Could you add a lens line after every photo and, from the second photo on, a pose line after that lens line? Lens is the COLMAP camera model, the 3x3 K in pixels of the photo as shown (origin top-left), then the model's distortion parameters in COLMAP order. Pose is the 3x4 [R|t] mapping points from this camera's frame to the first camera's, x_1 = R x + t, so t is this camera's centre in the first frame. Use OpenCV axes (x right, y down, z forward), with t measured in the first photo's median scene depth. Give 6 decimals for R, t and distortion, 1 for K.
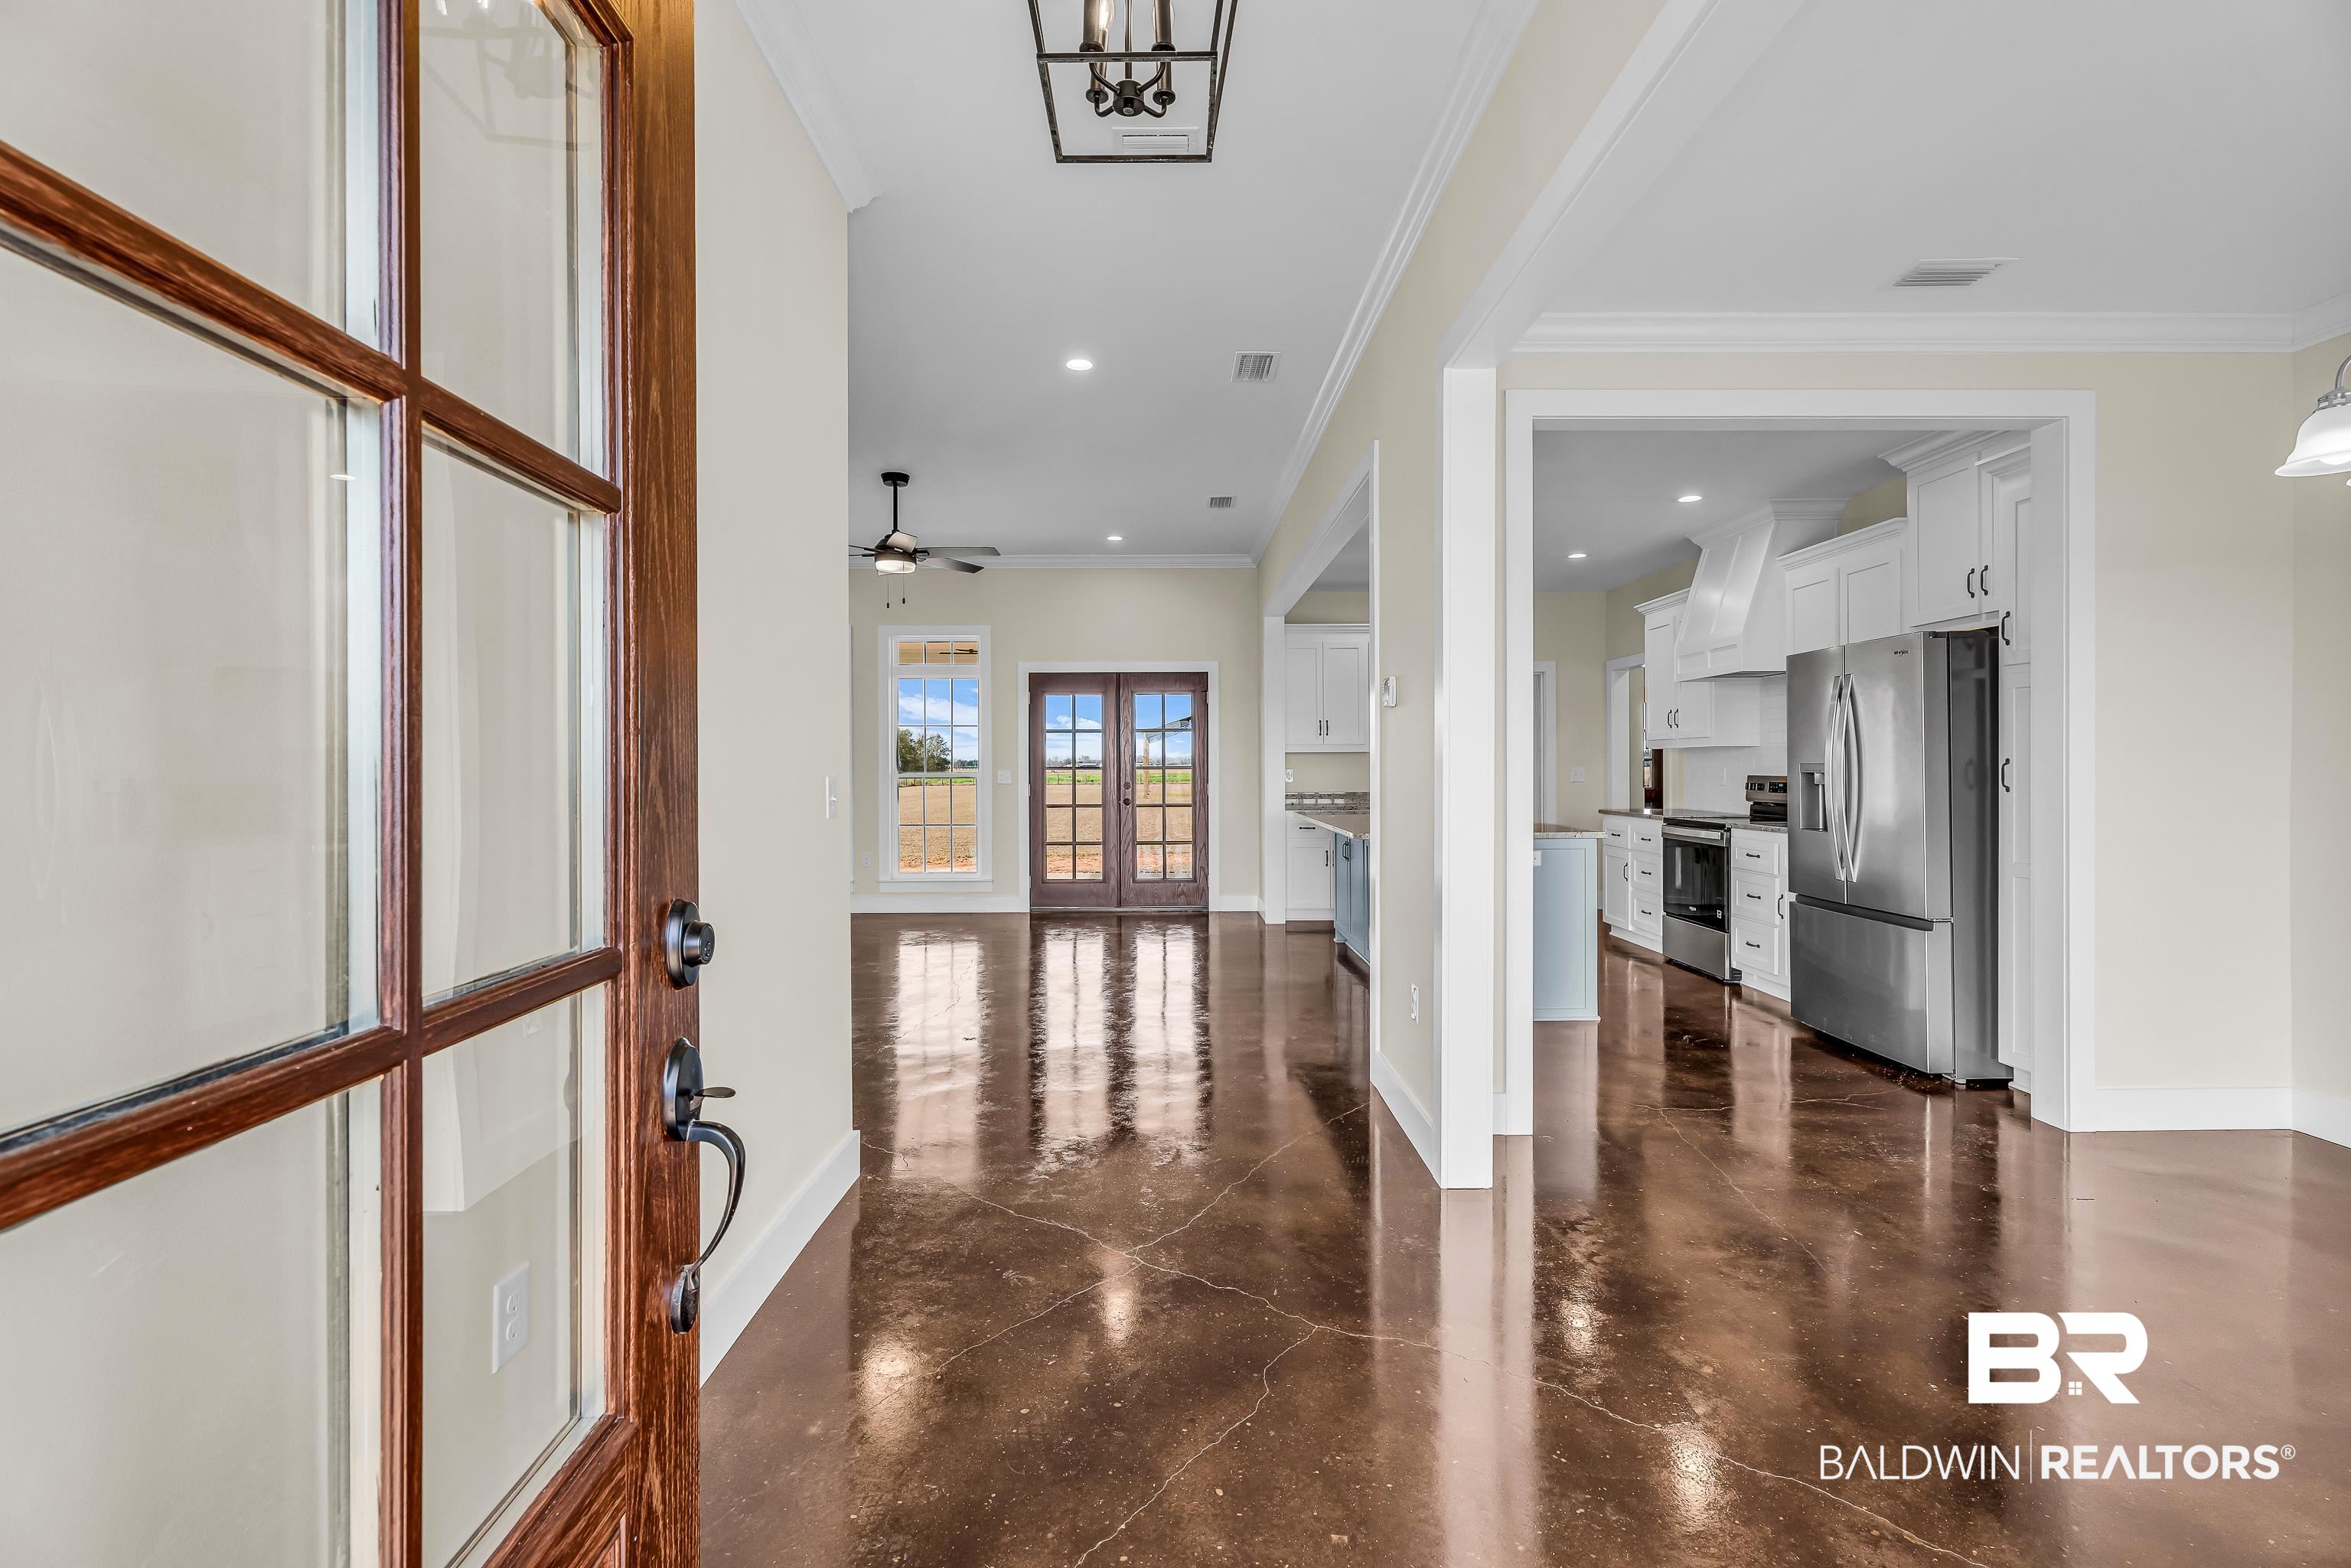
lens RADIAL K [[1077.7, 0, 1171.2], [0, 1077.7, 773.0], [0, 0, 1]] dist [-0.005556, 0.003677]
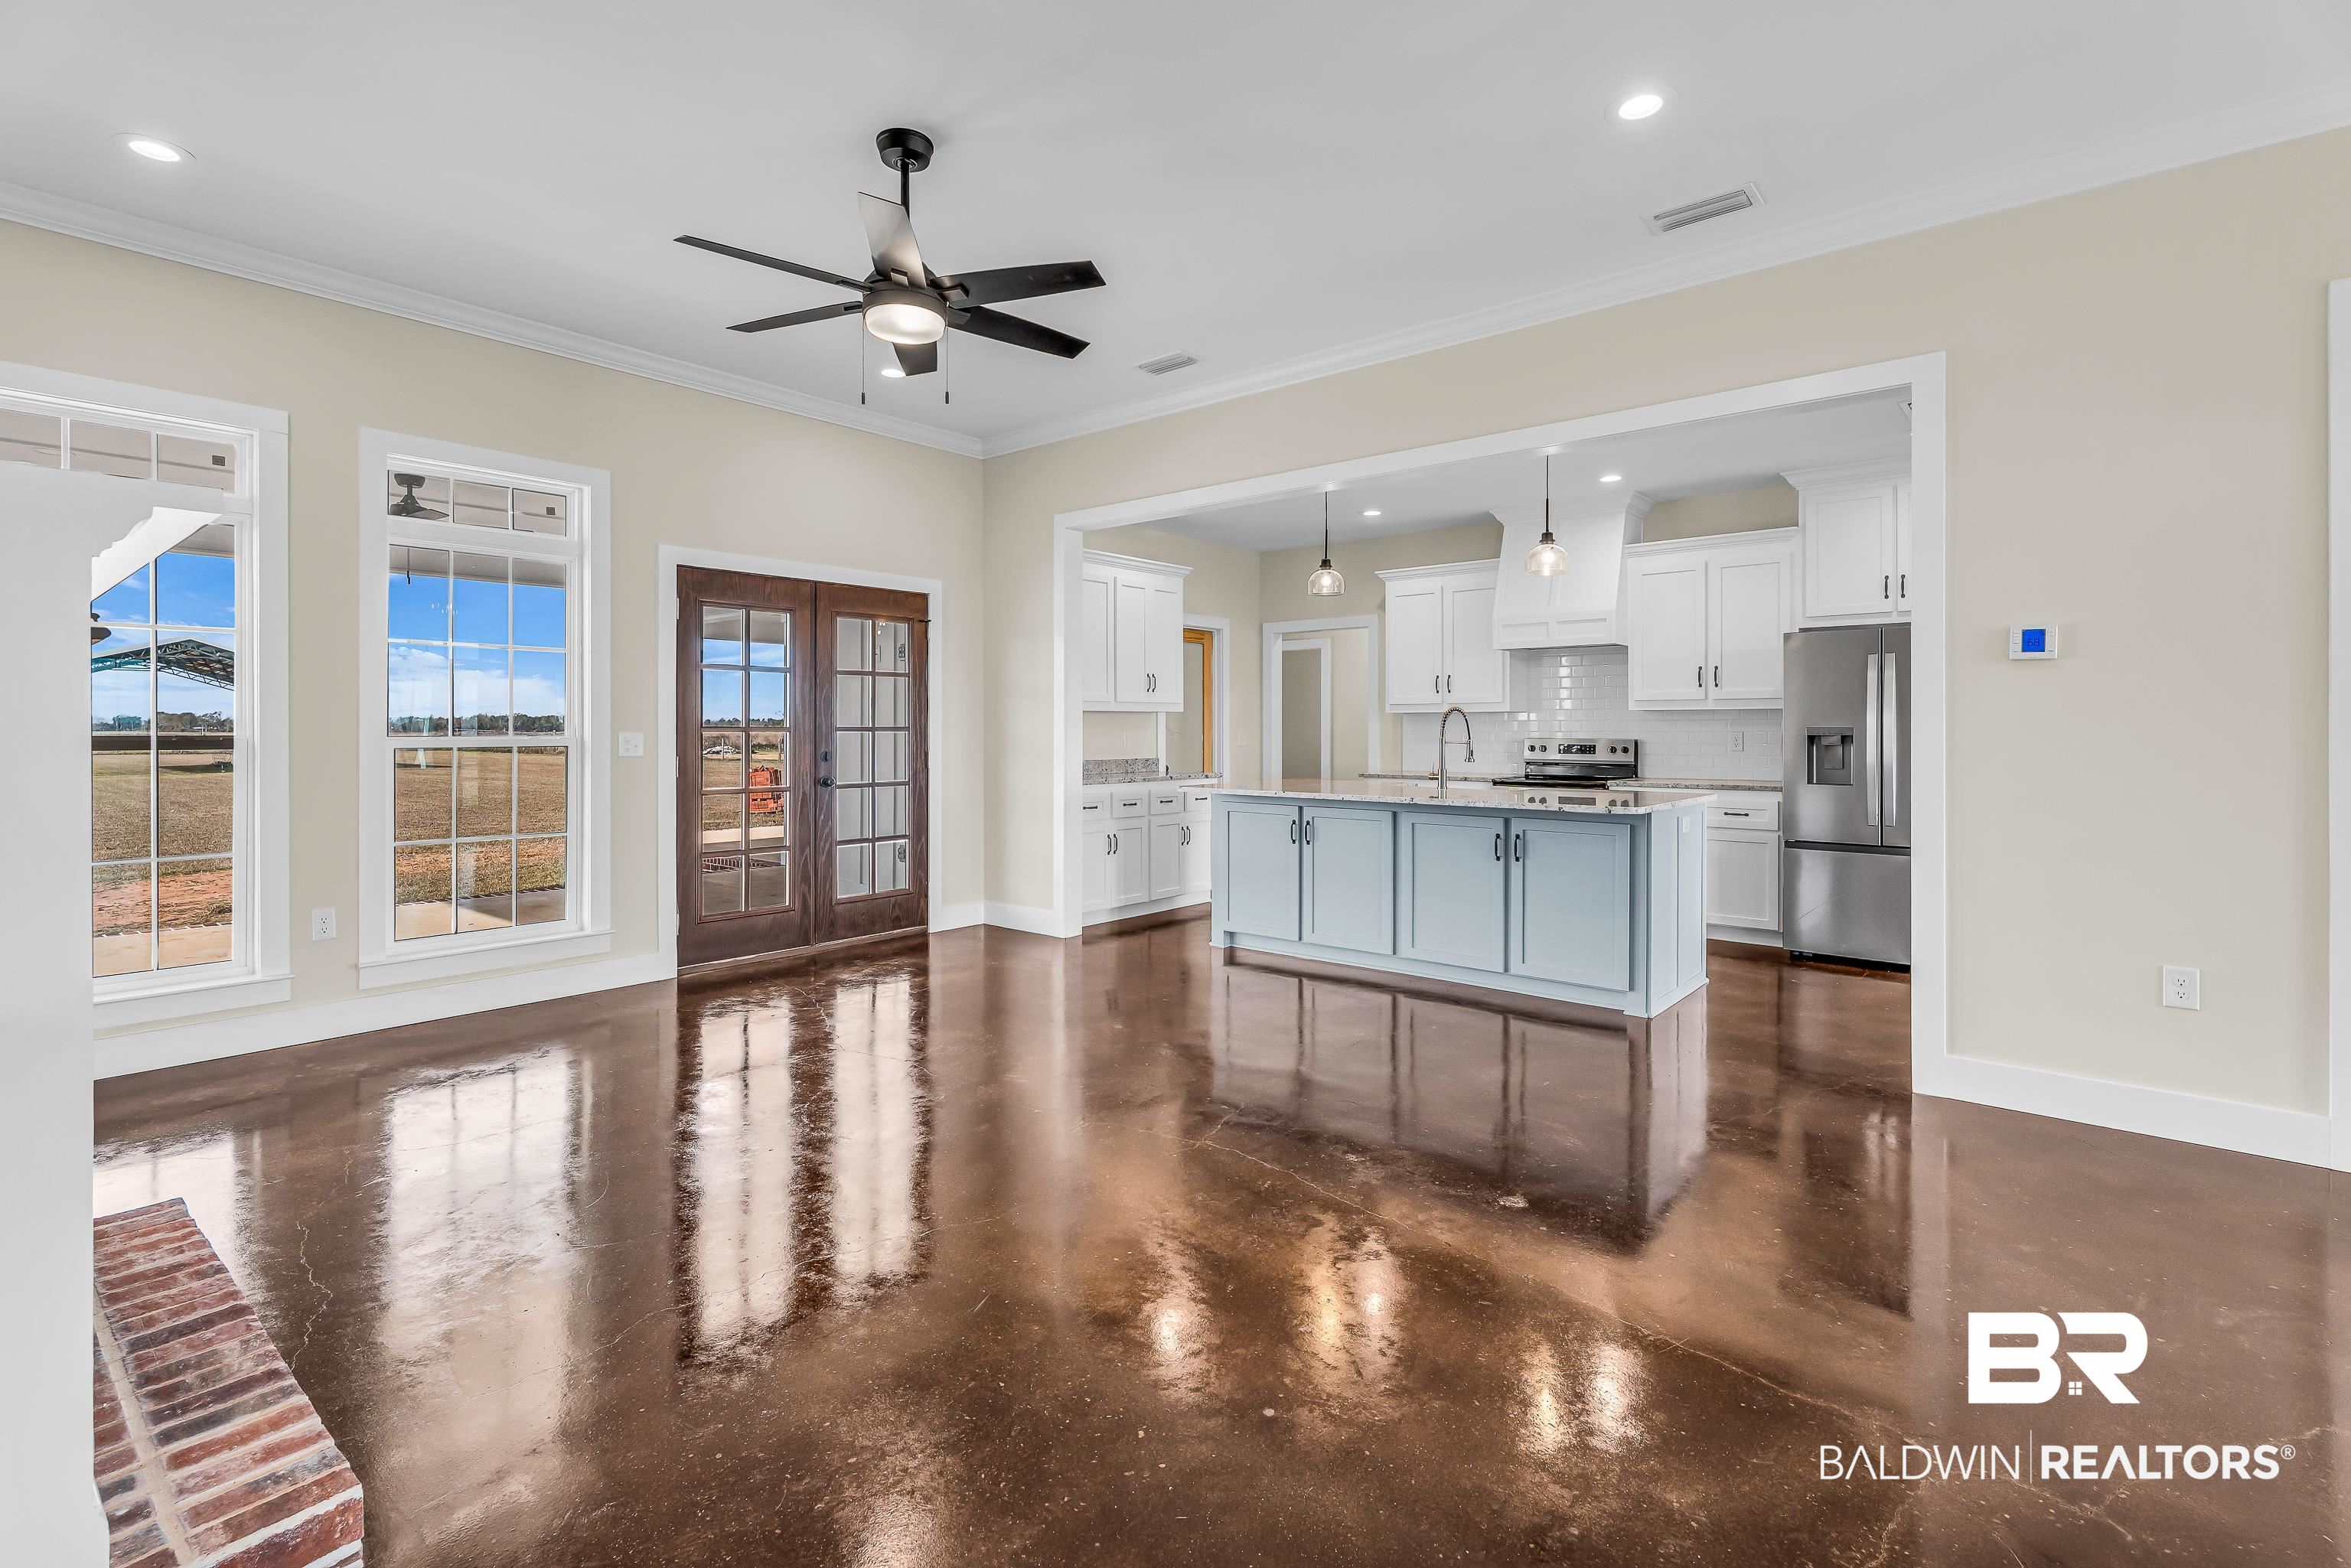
lens RADIAL K [[1077.7, 0, 1181.2], [0, 1077.7, 713.6], [0, 0, 1]] dist [-0.005556, 0.003677]
pose [[0.651817, 0.016951, 0.758187, -0.495361], [0.001578, 0.999718, -0.023707, 0.001781], [-0.758375, 0.016649, 0.651606, 0.520581]]
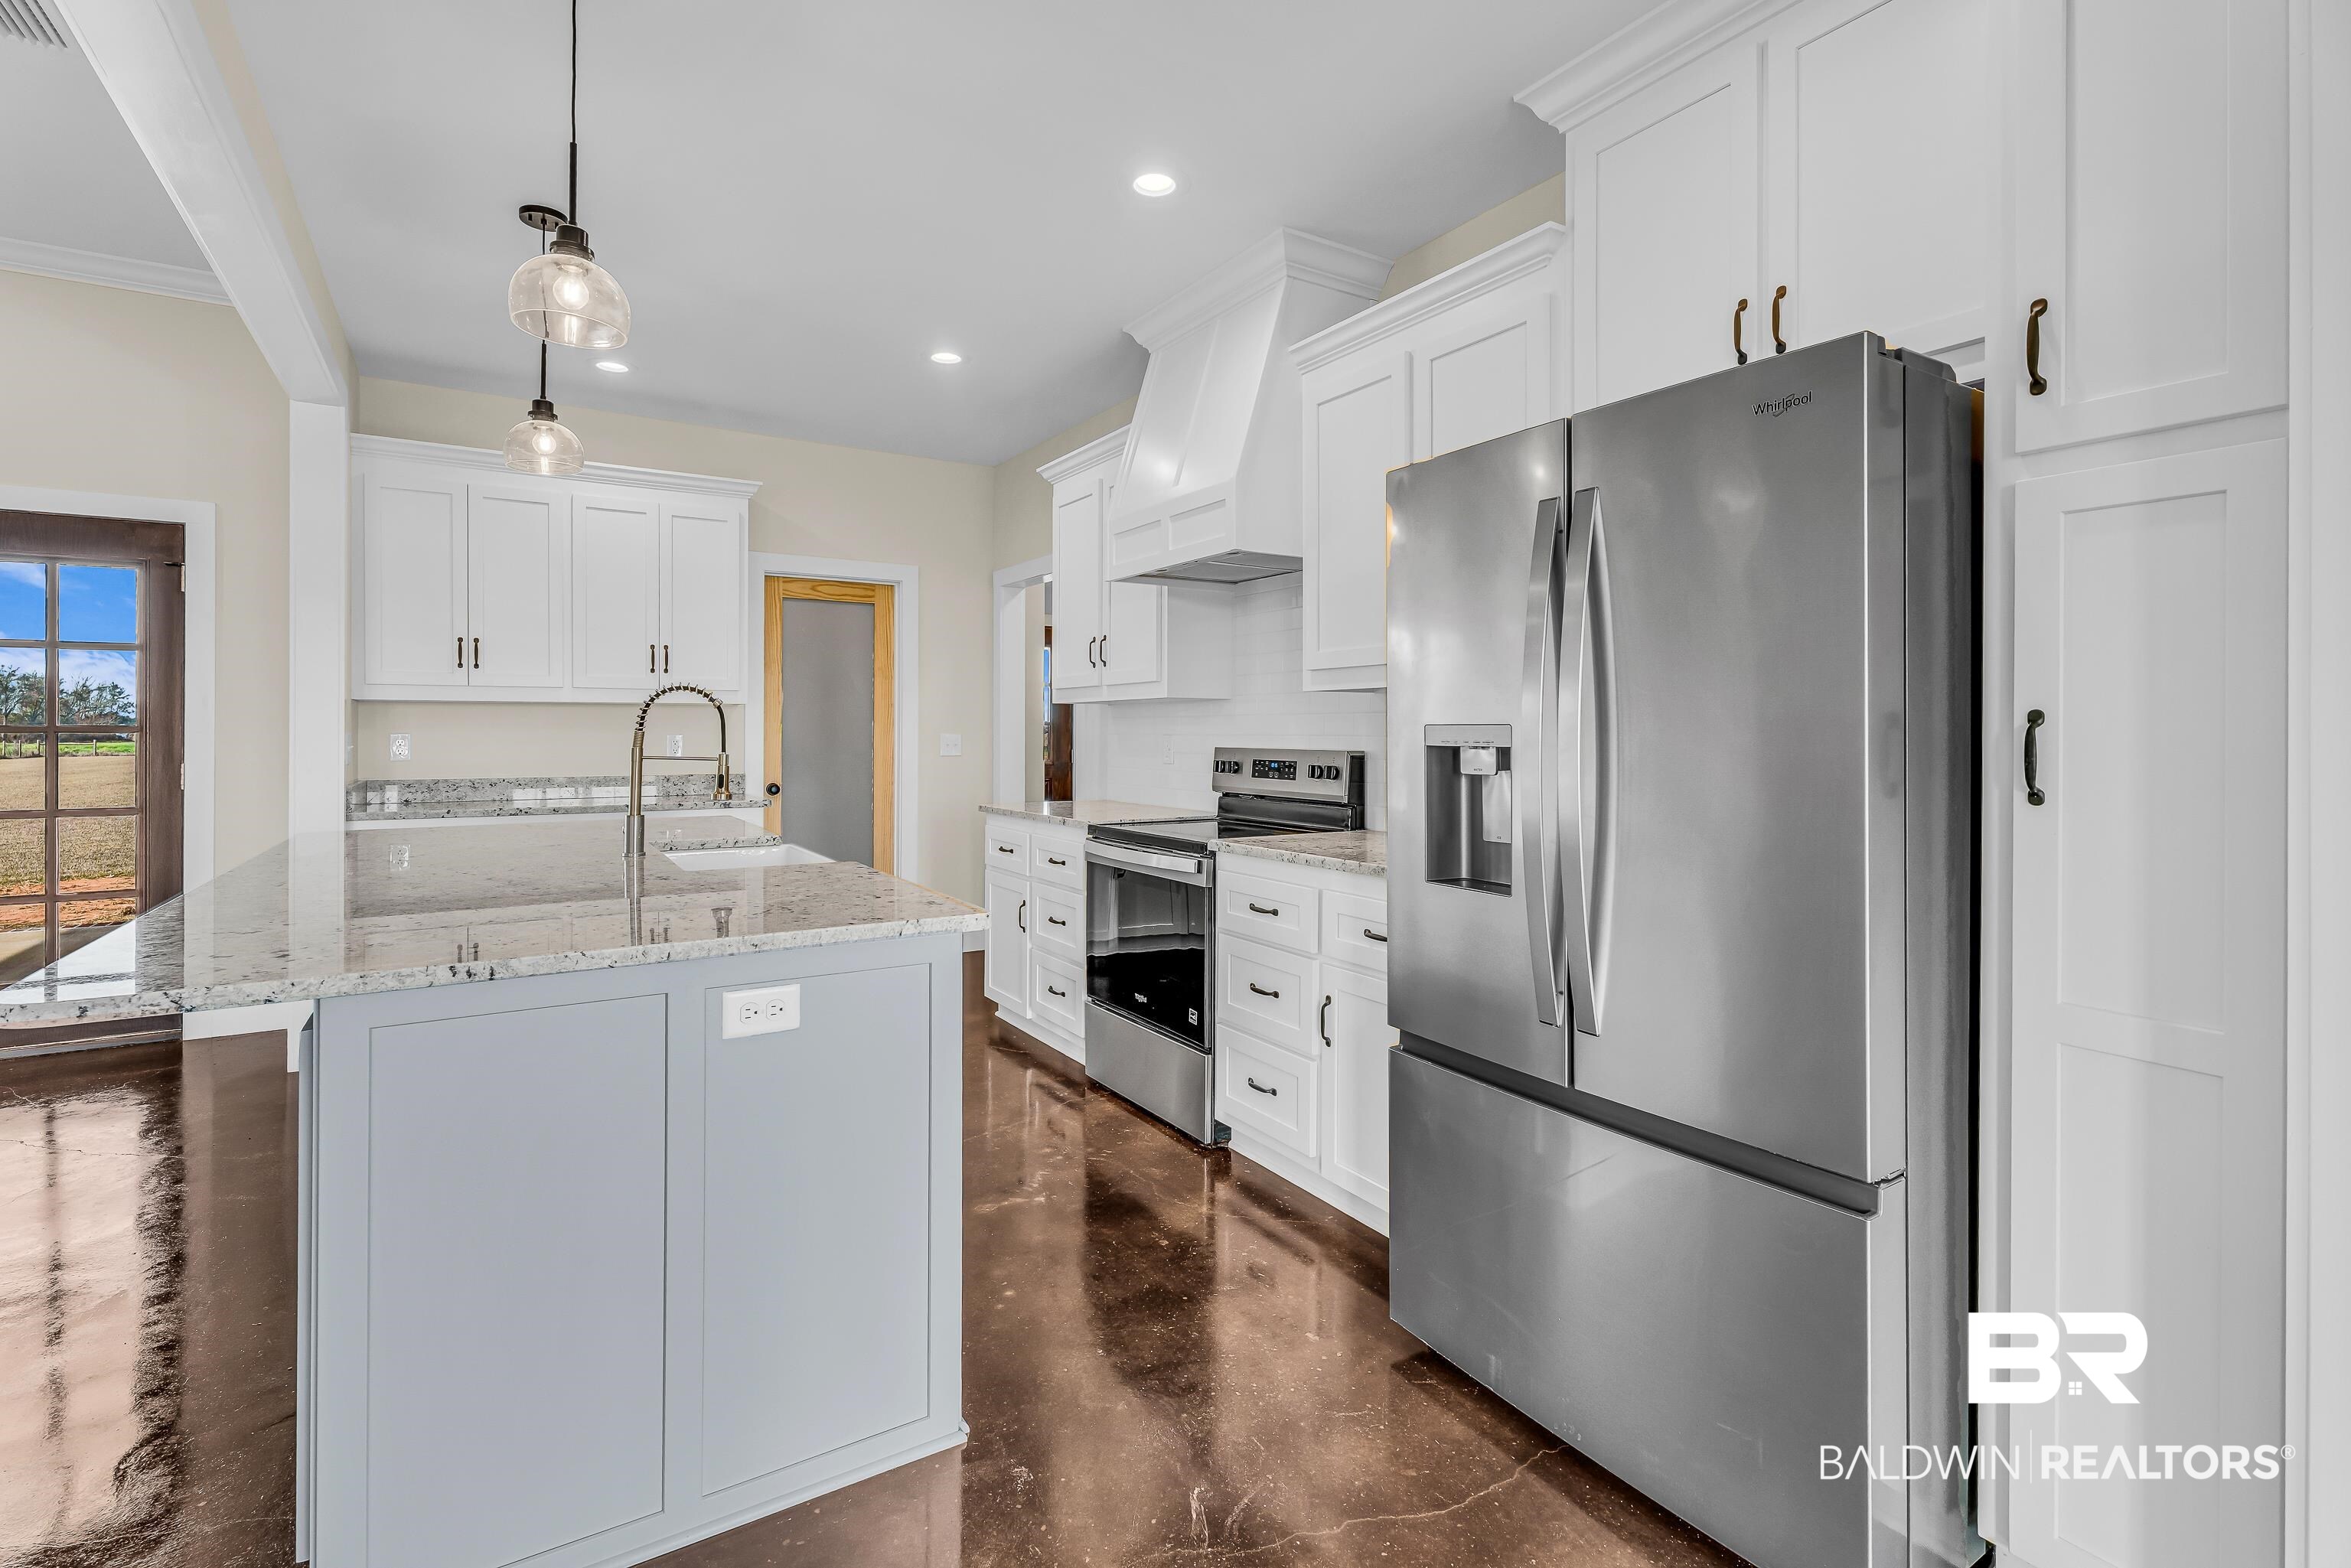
lens RADIAL K [[1077.7, 0, 1184.6], [0, 1077.7, 717.4], [0, 0, 1]] dist [-0.005556, 0.003677]
pose [[0.848612, 0.014083, 0.528828, 0.196175], [-0.002595, 0.999744, -0.022459, -0.001320], [-0.529009, 0.017686, 0.848432, 0.478097]]
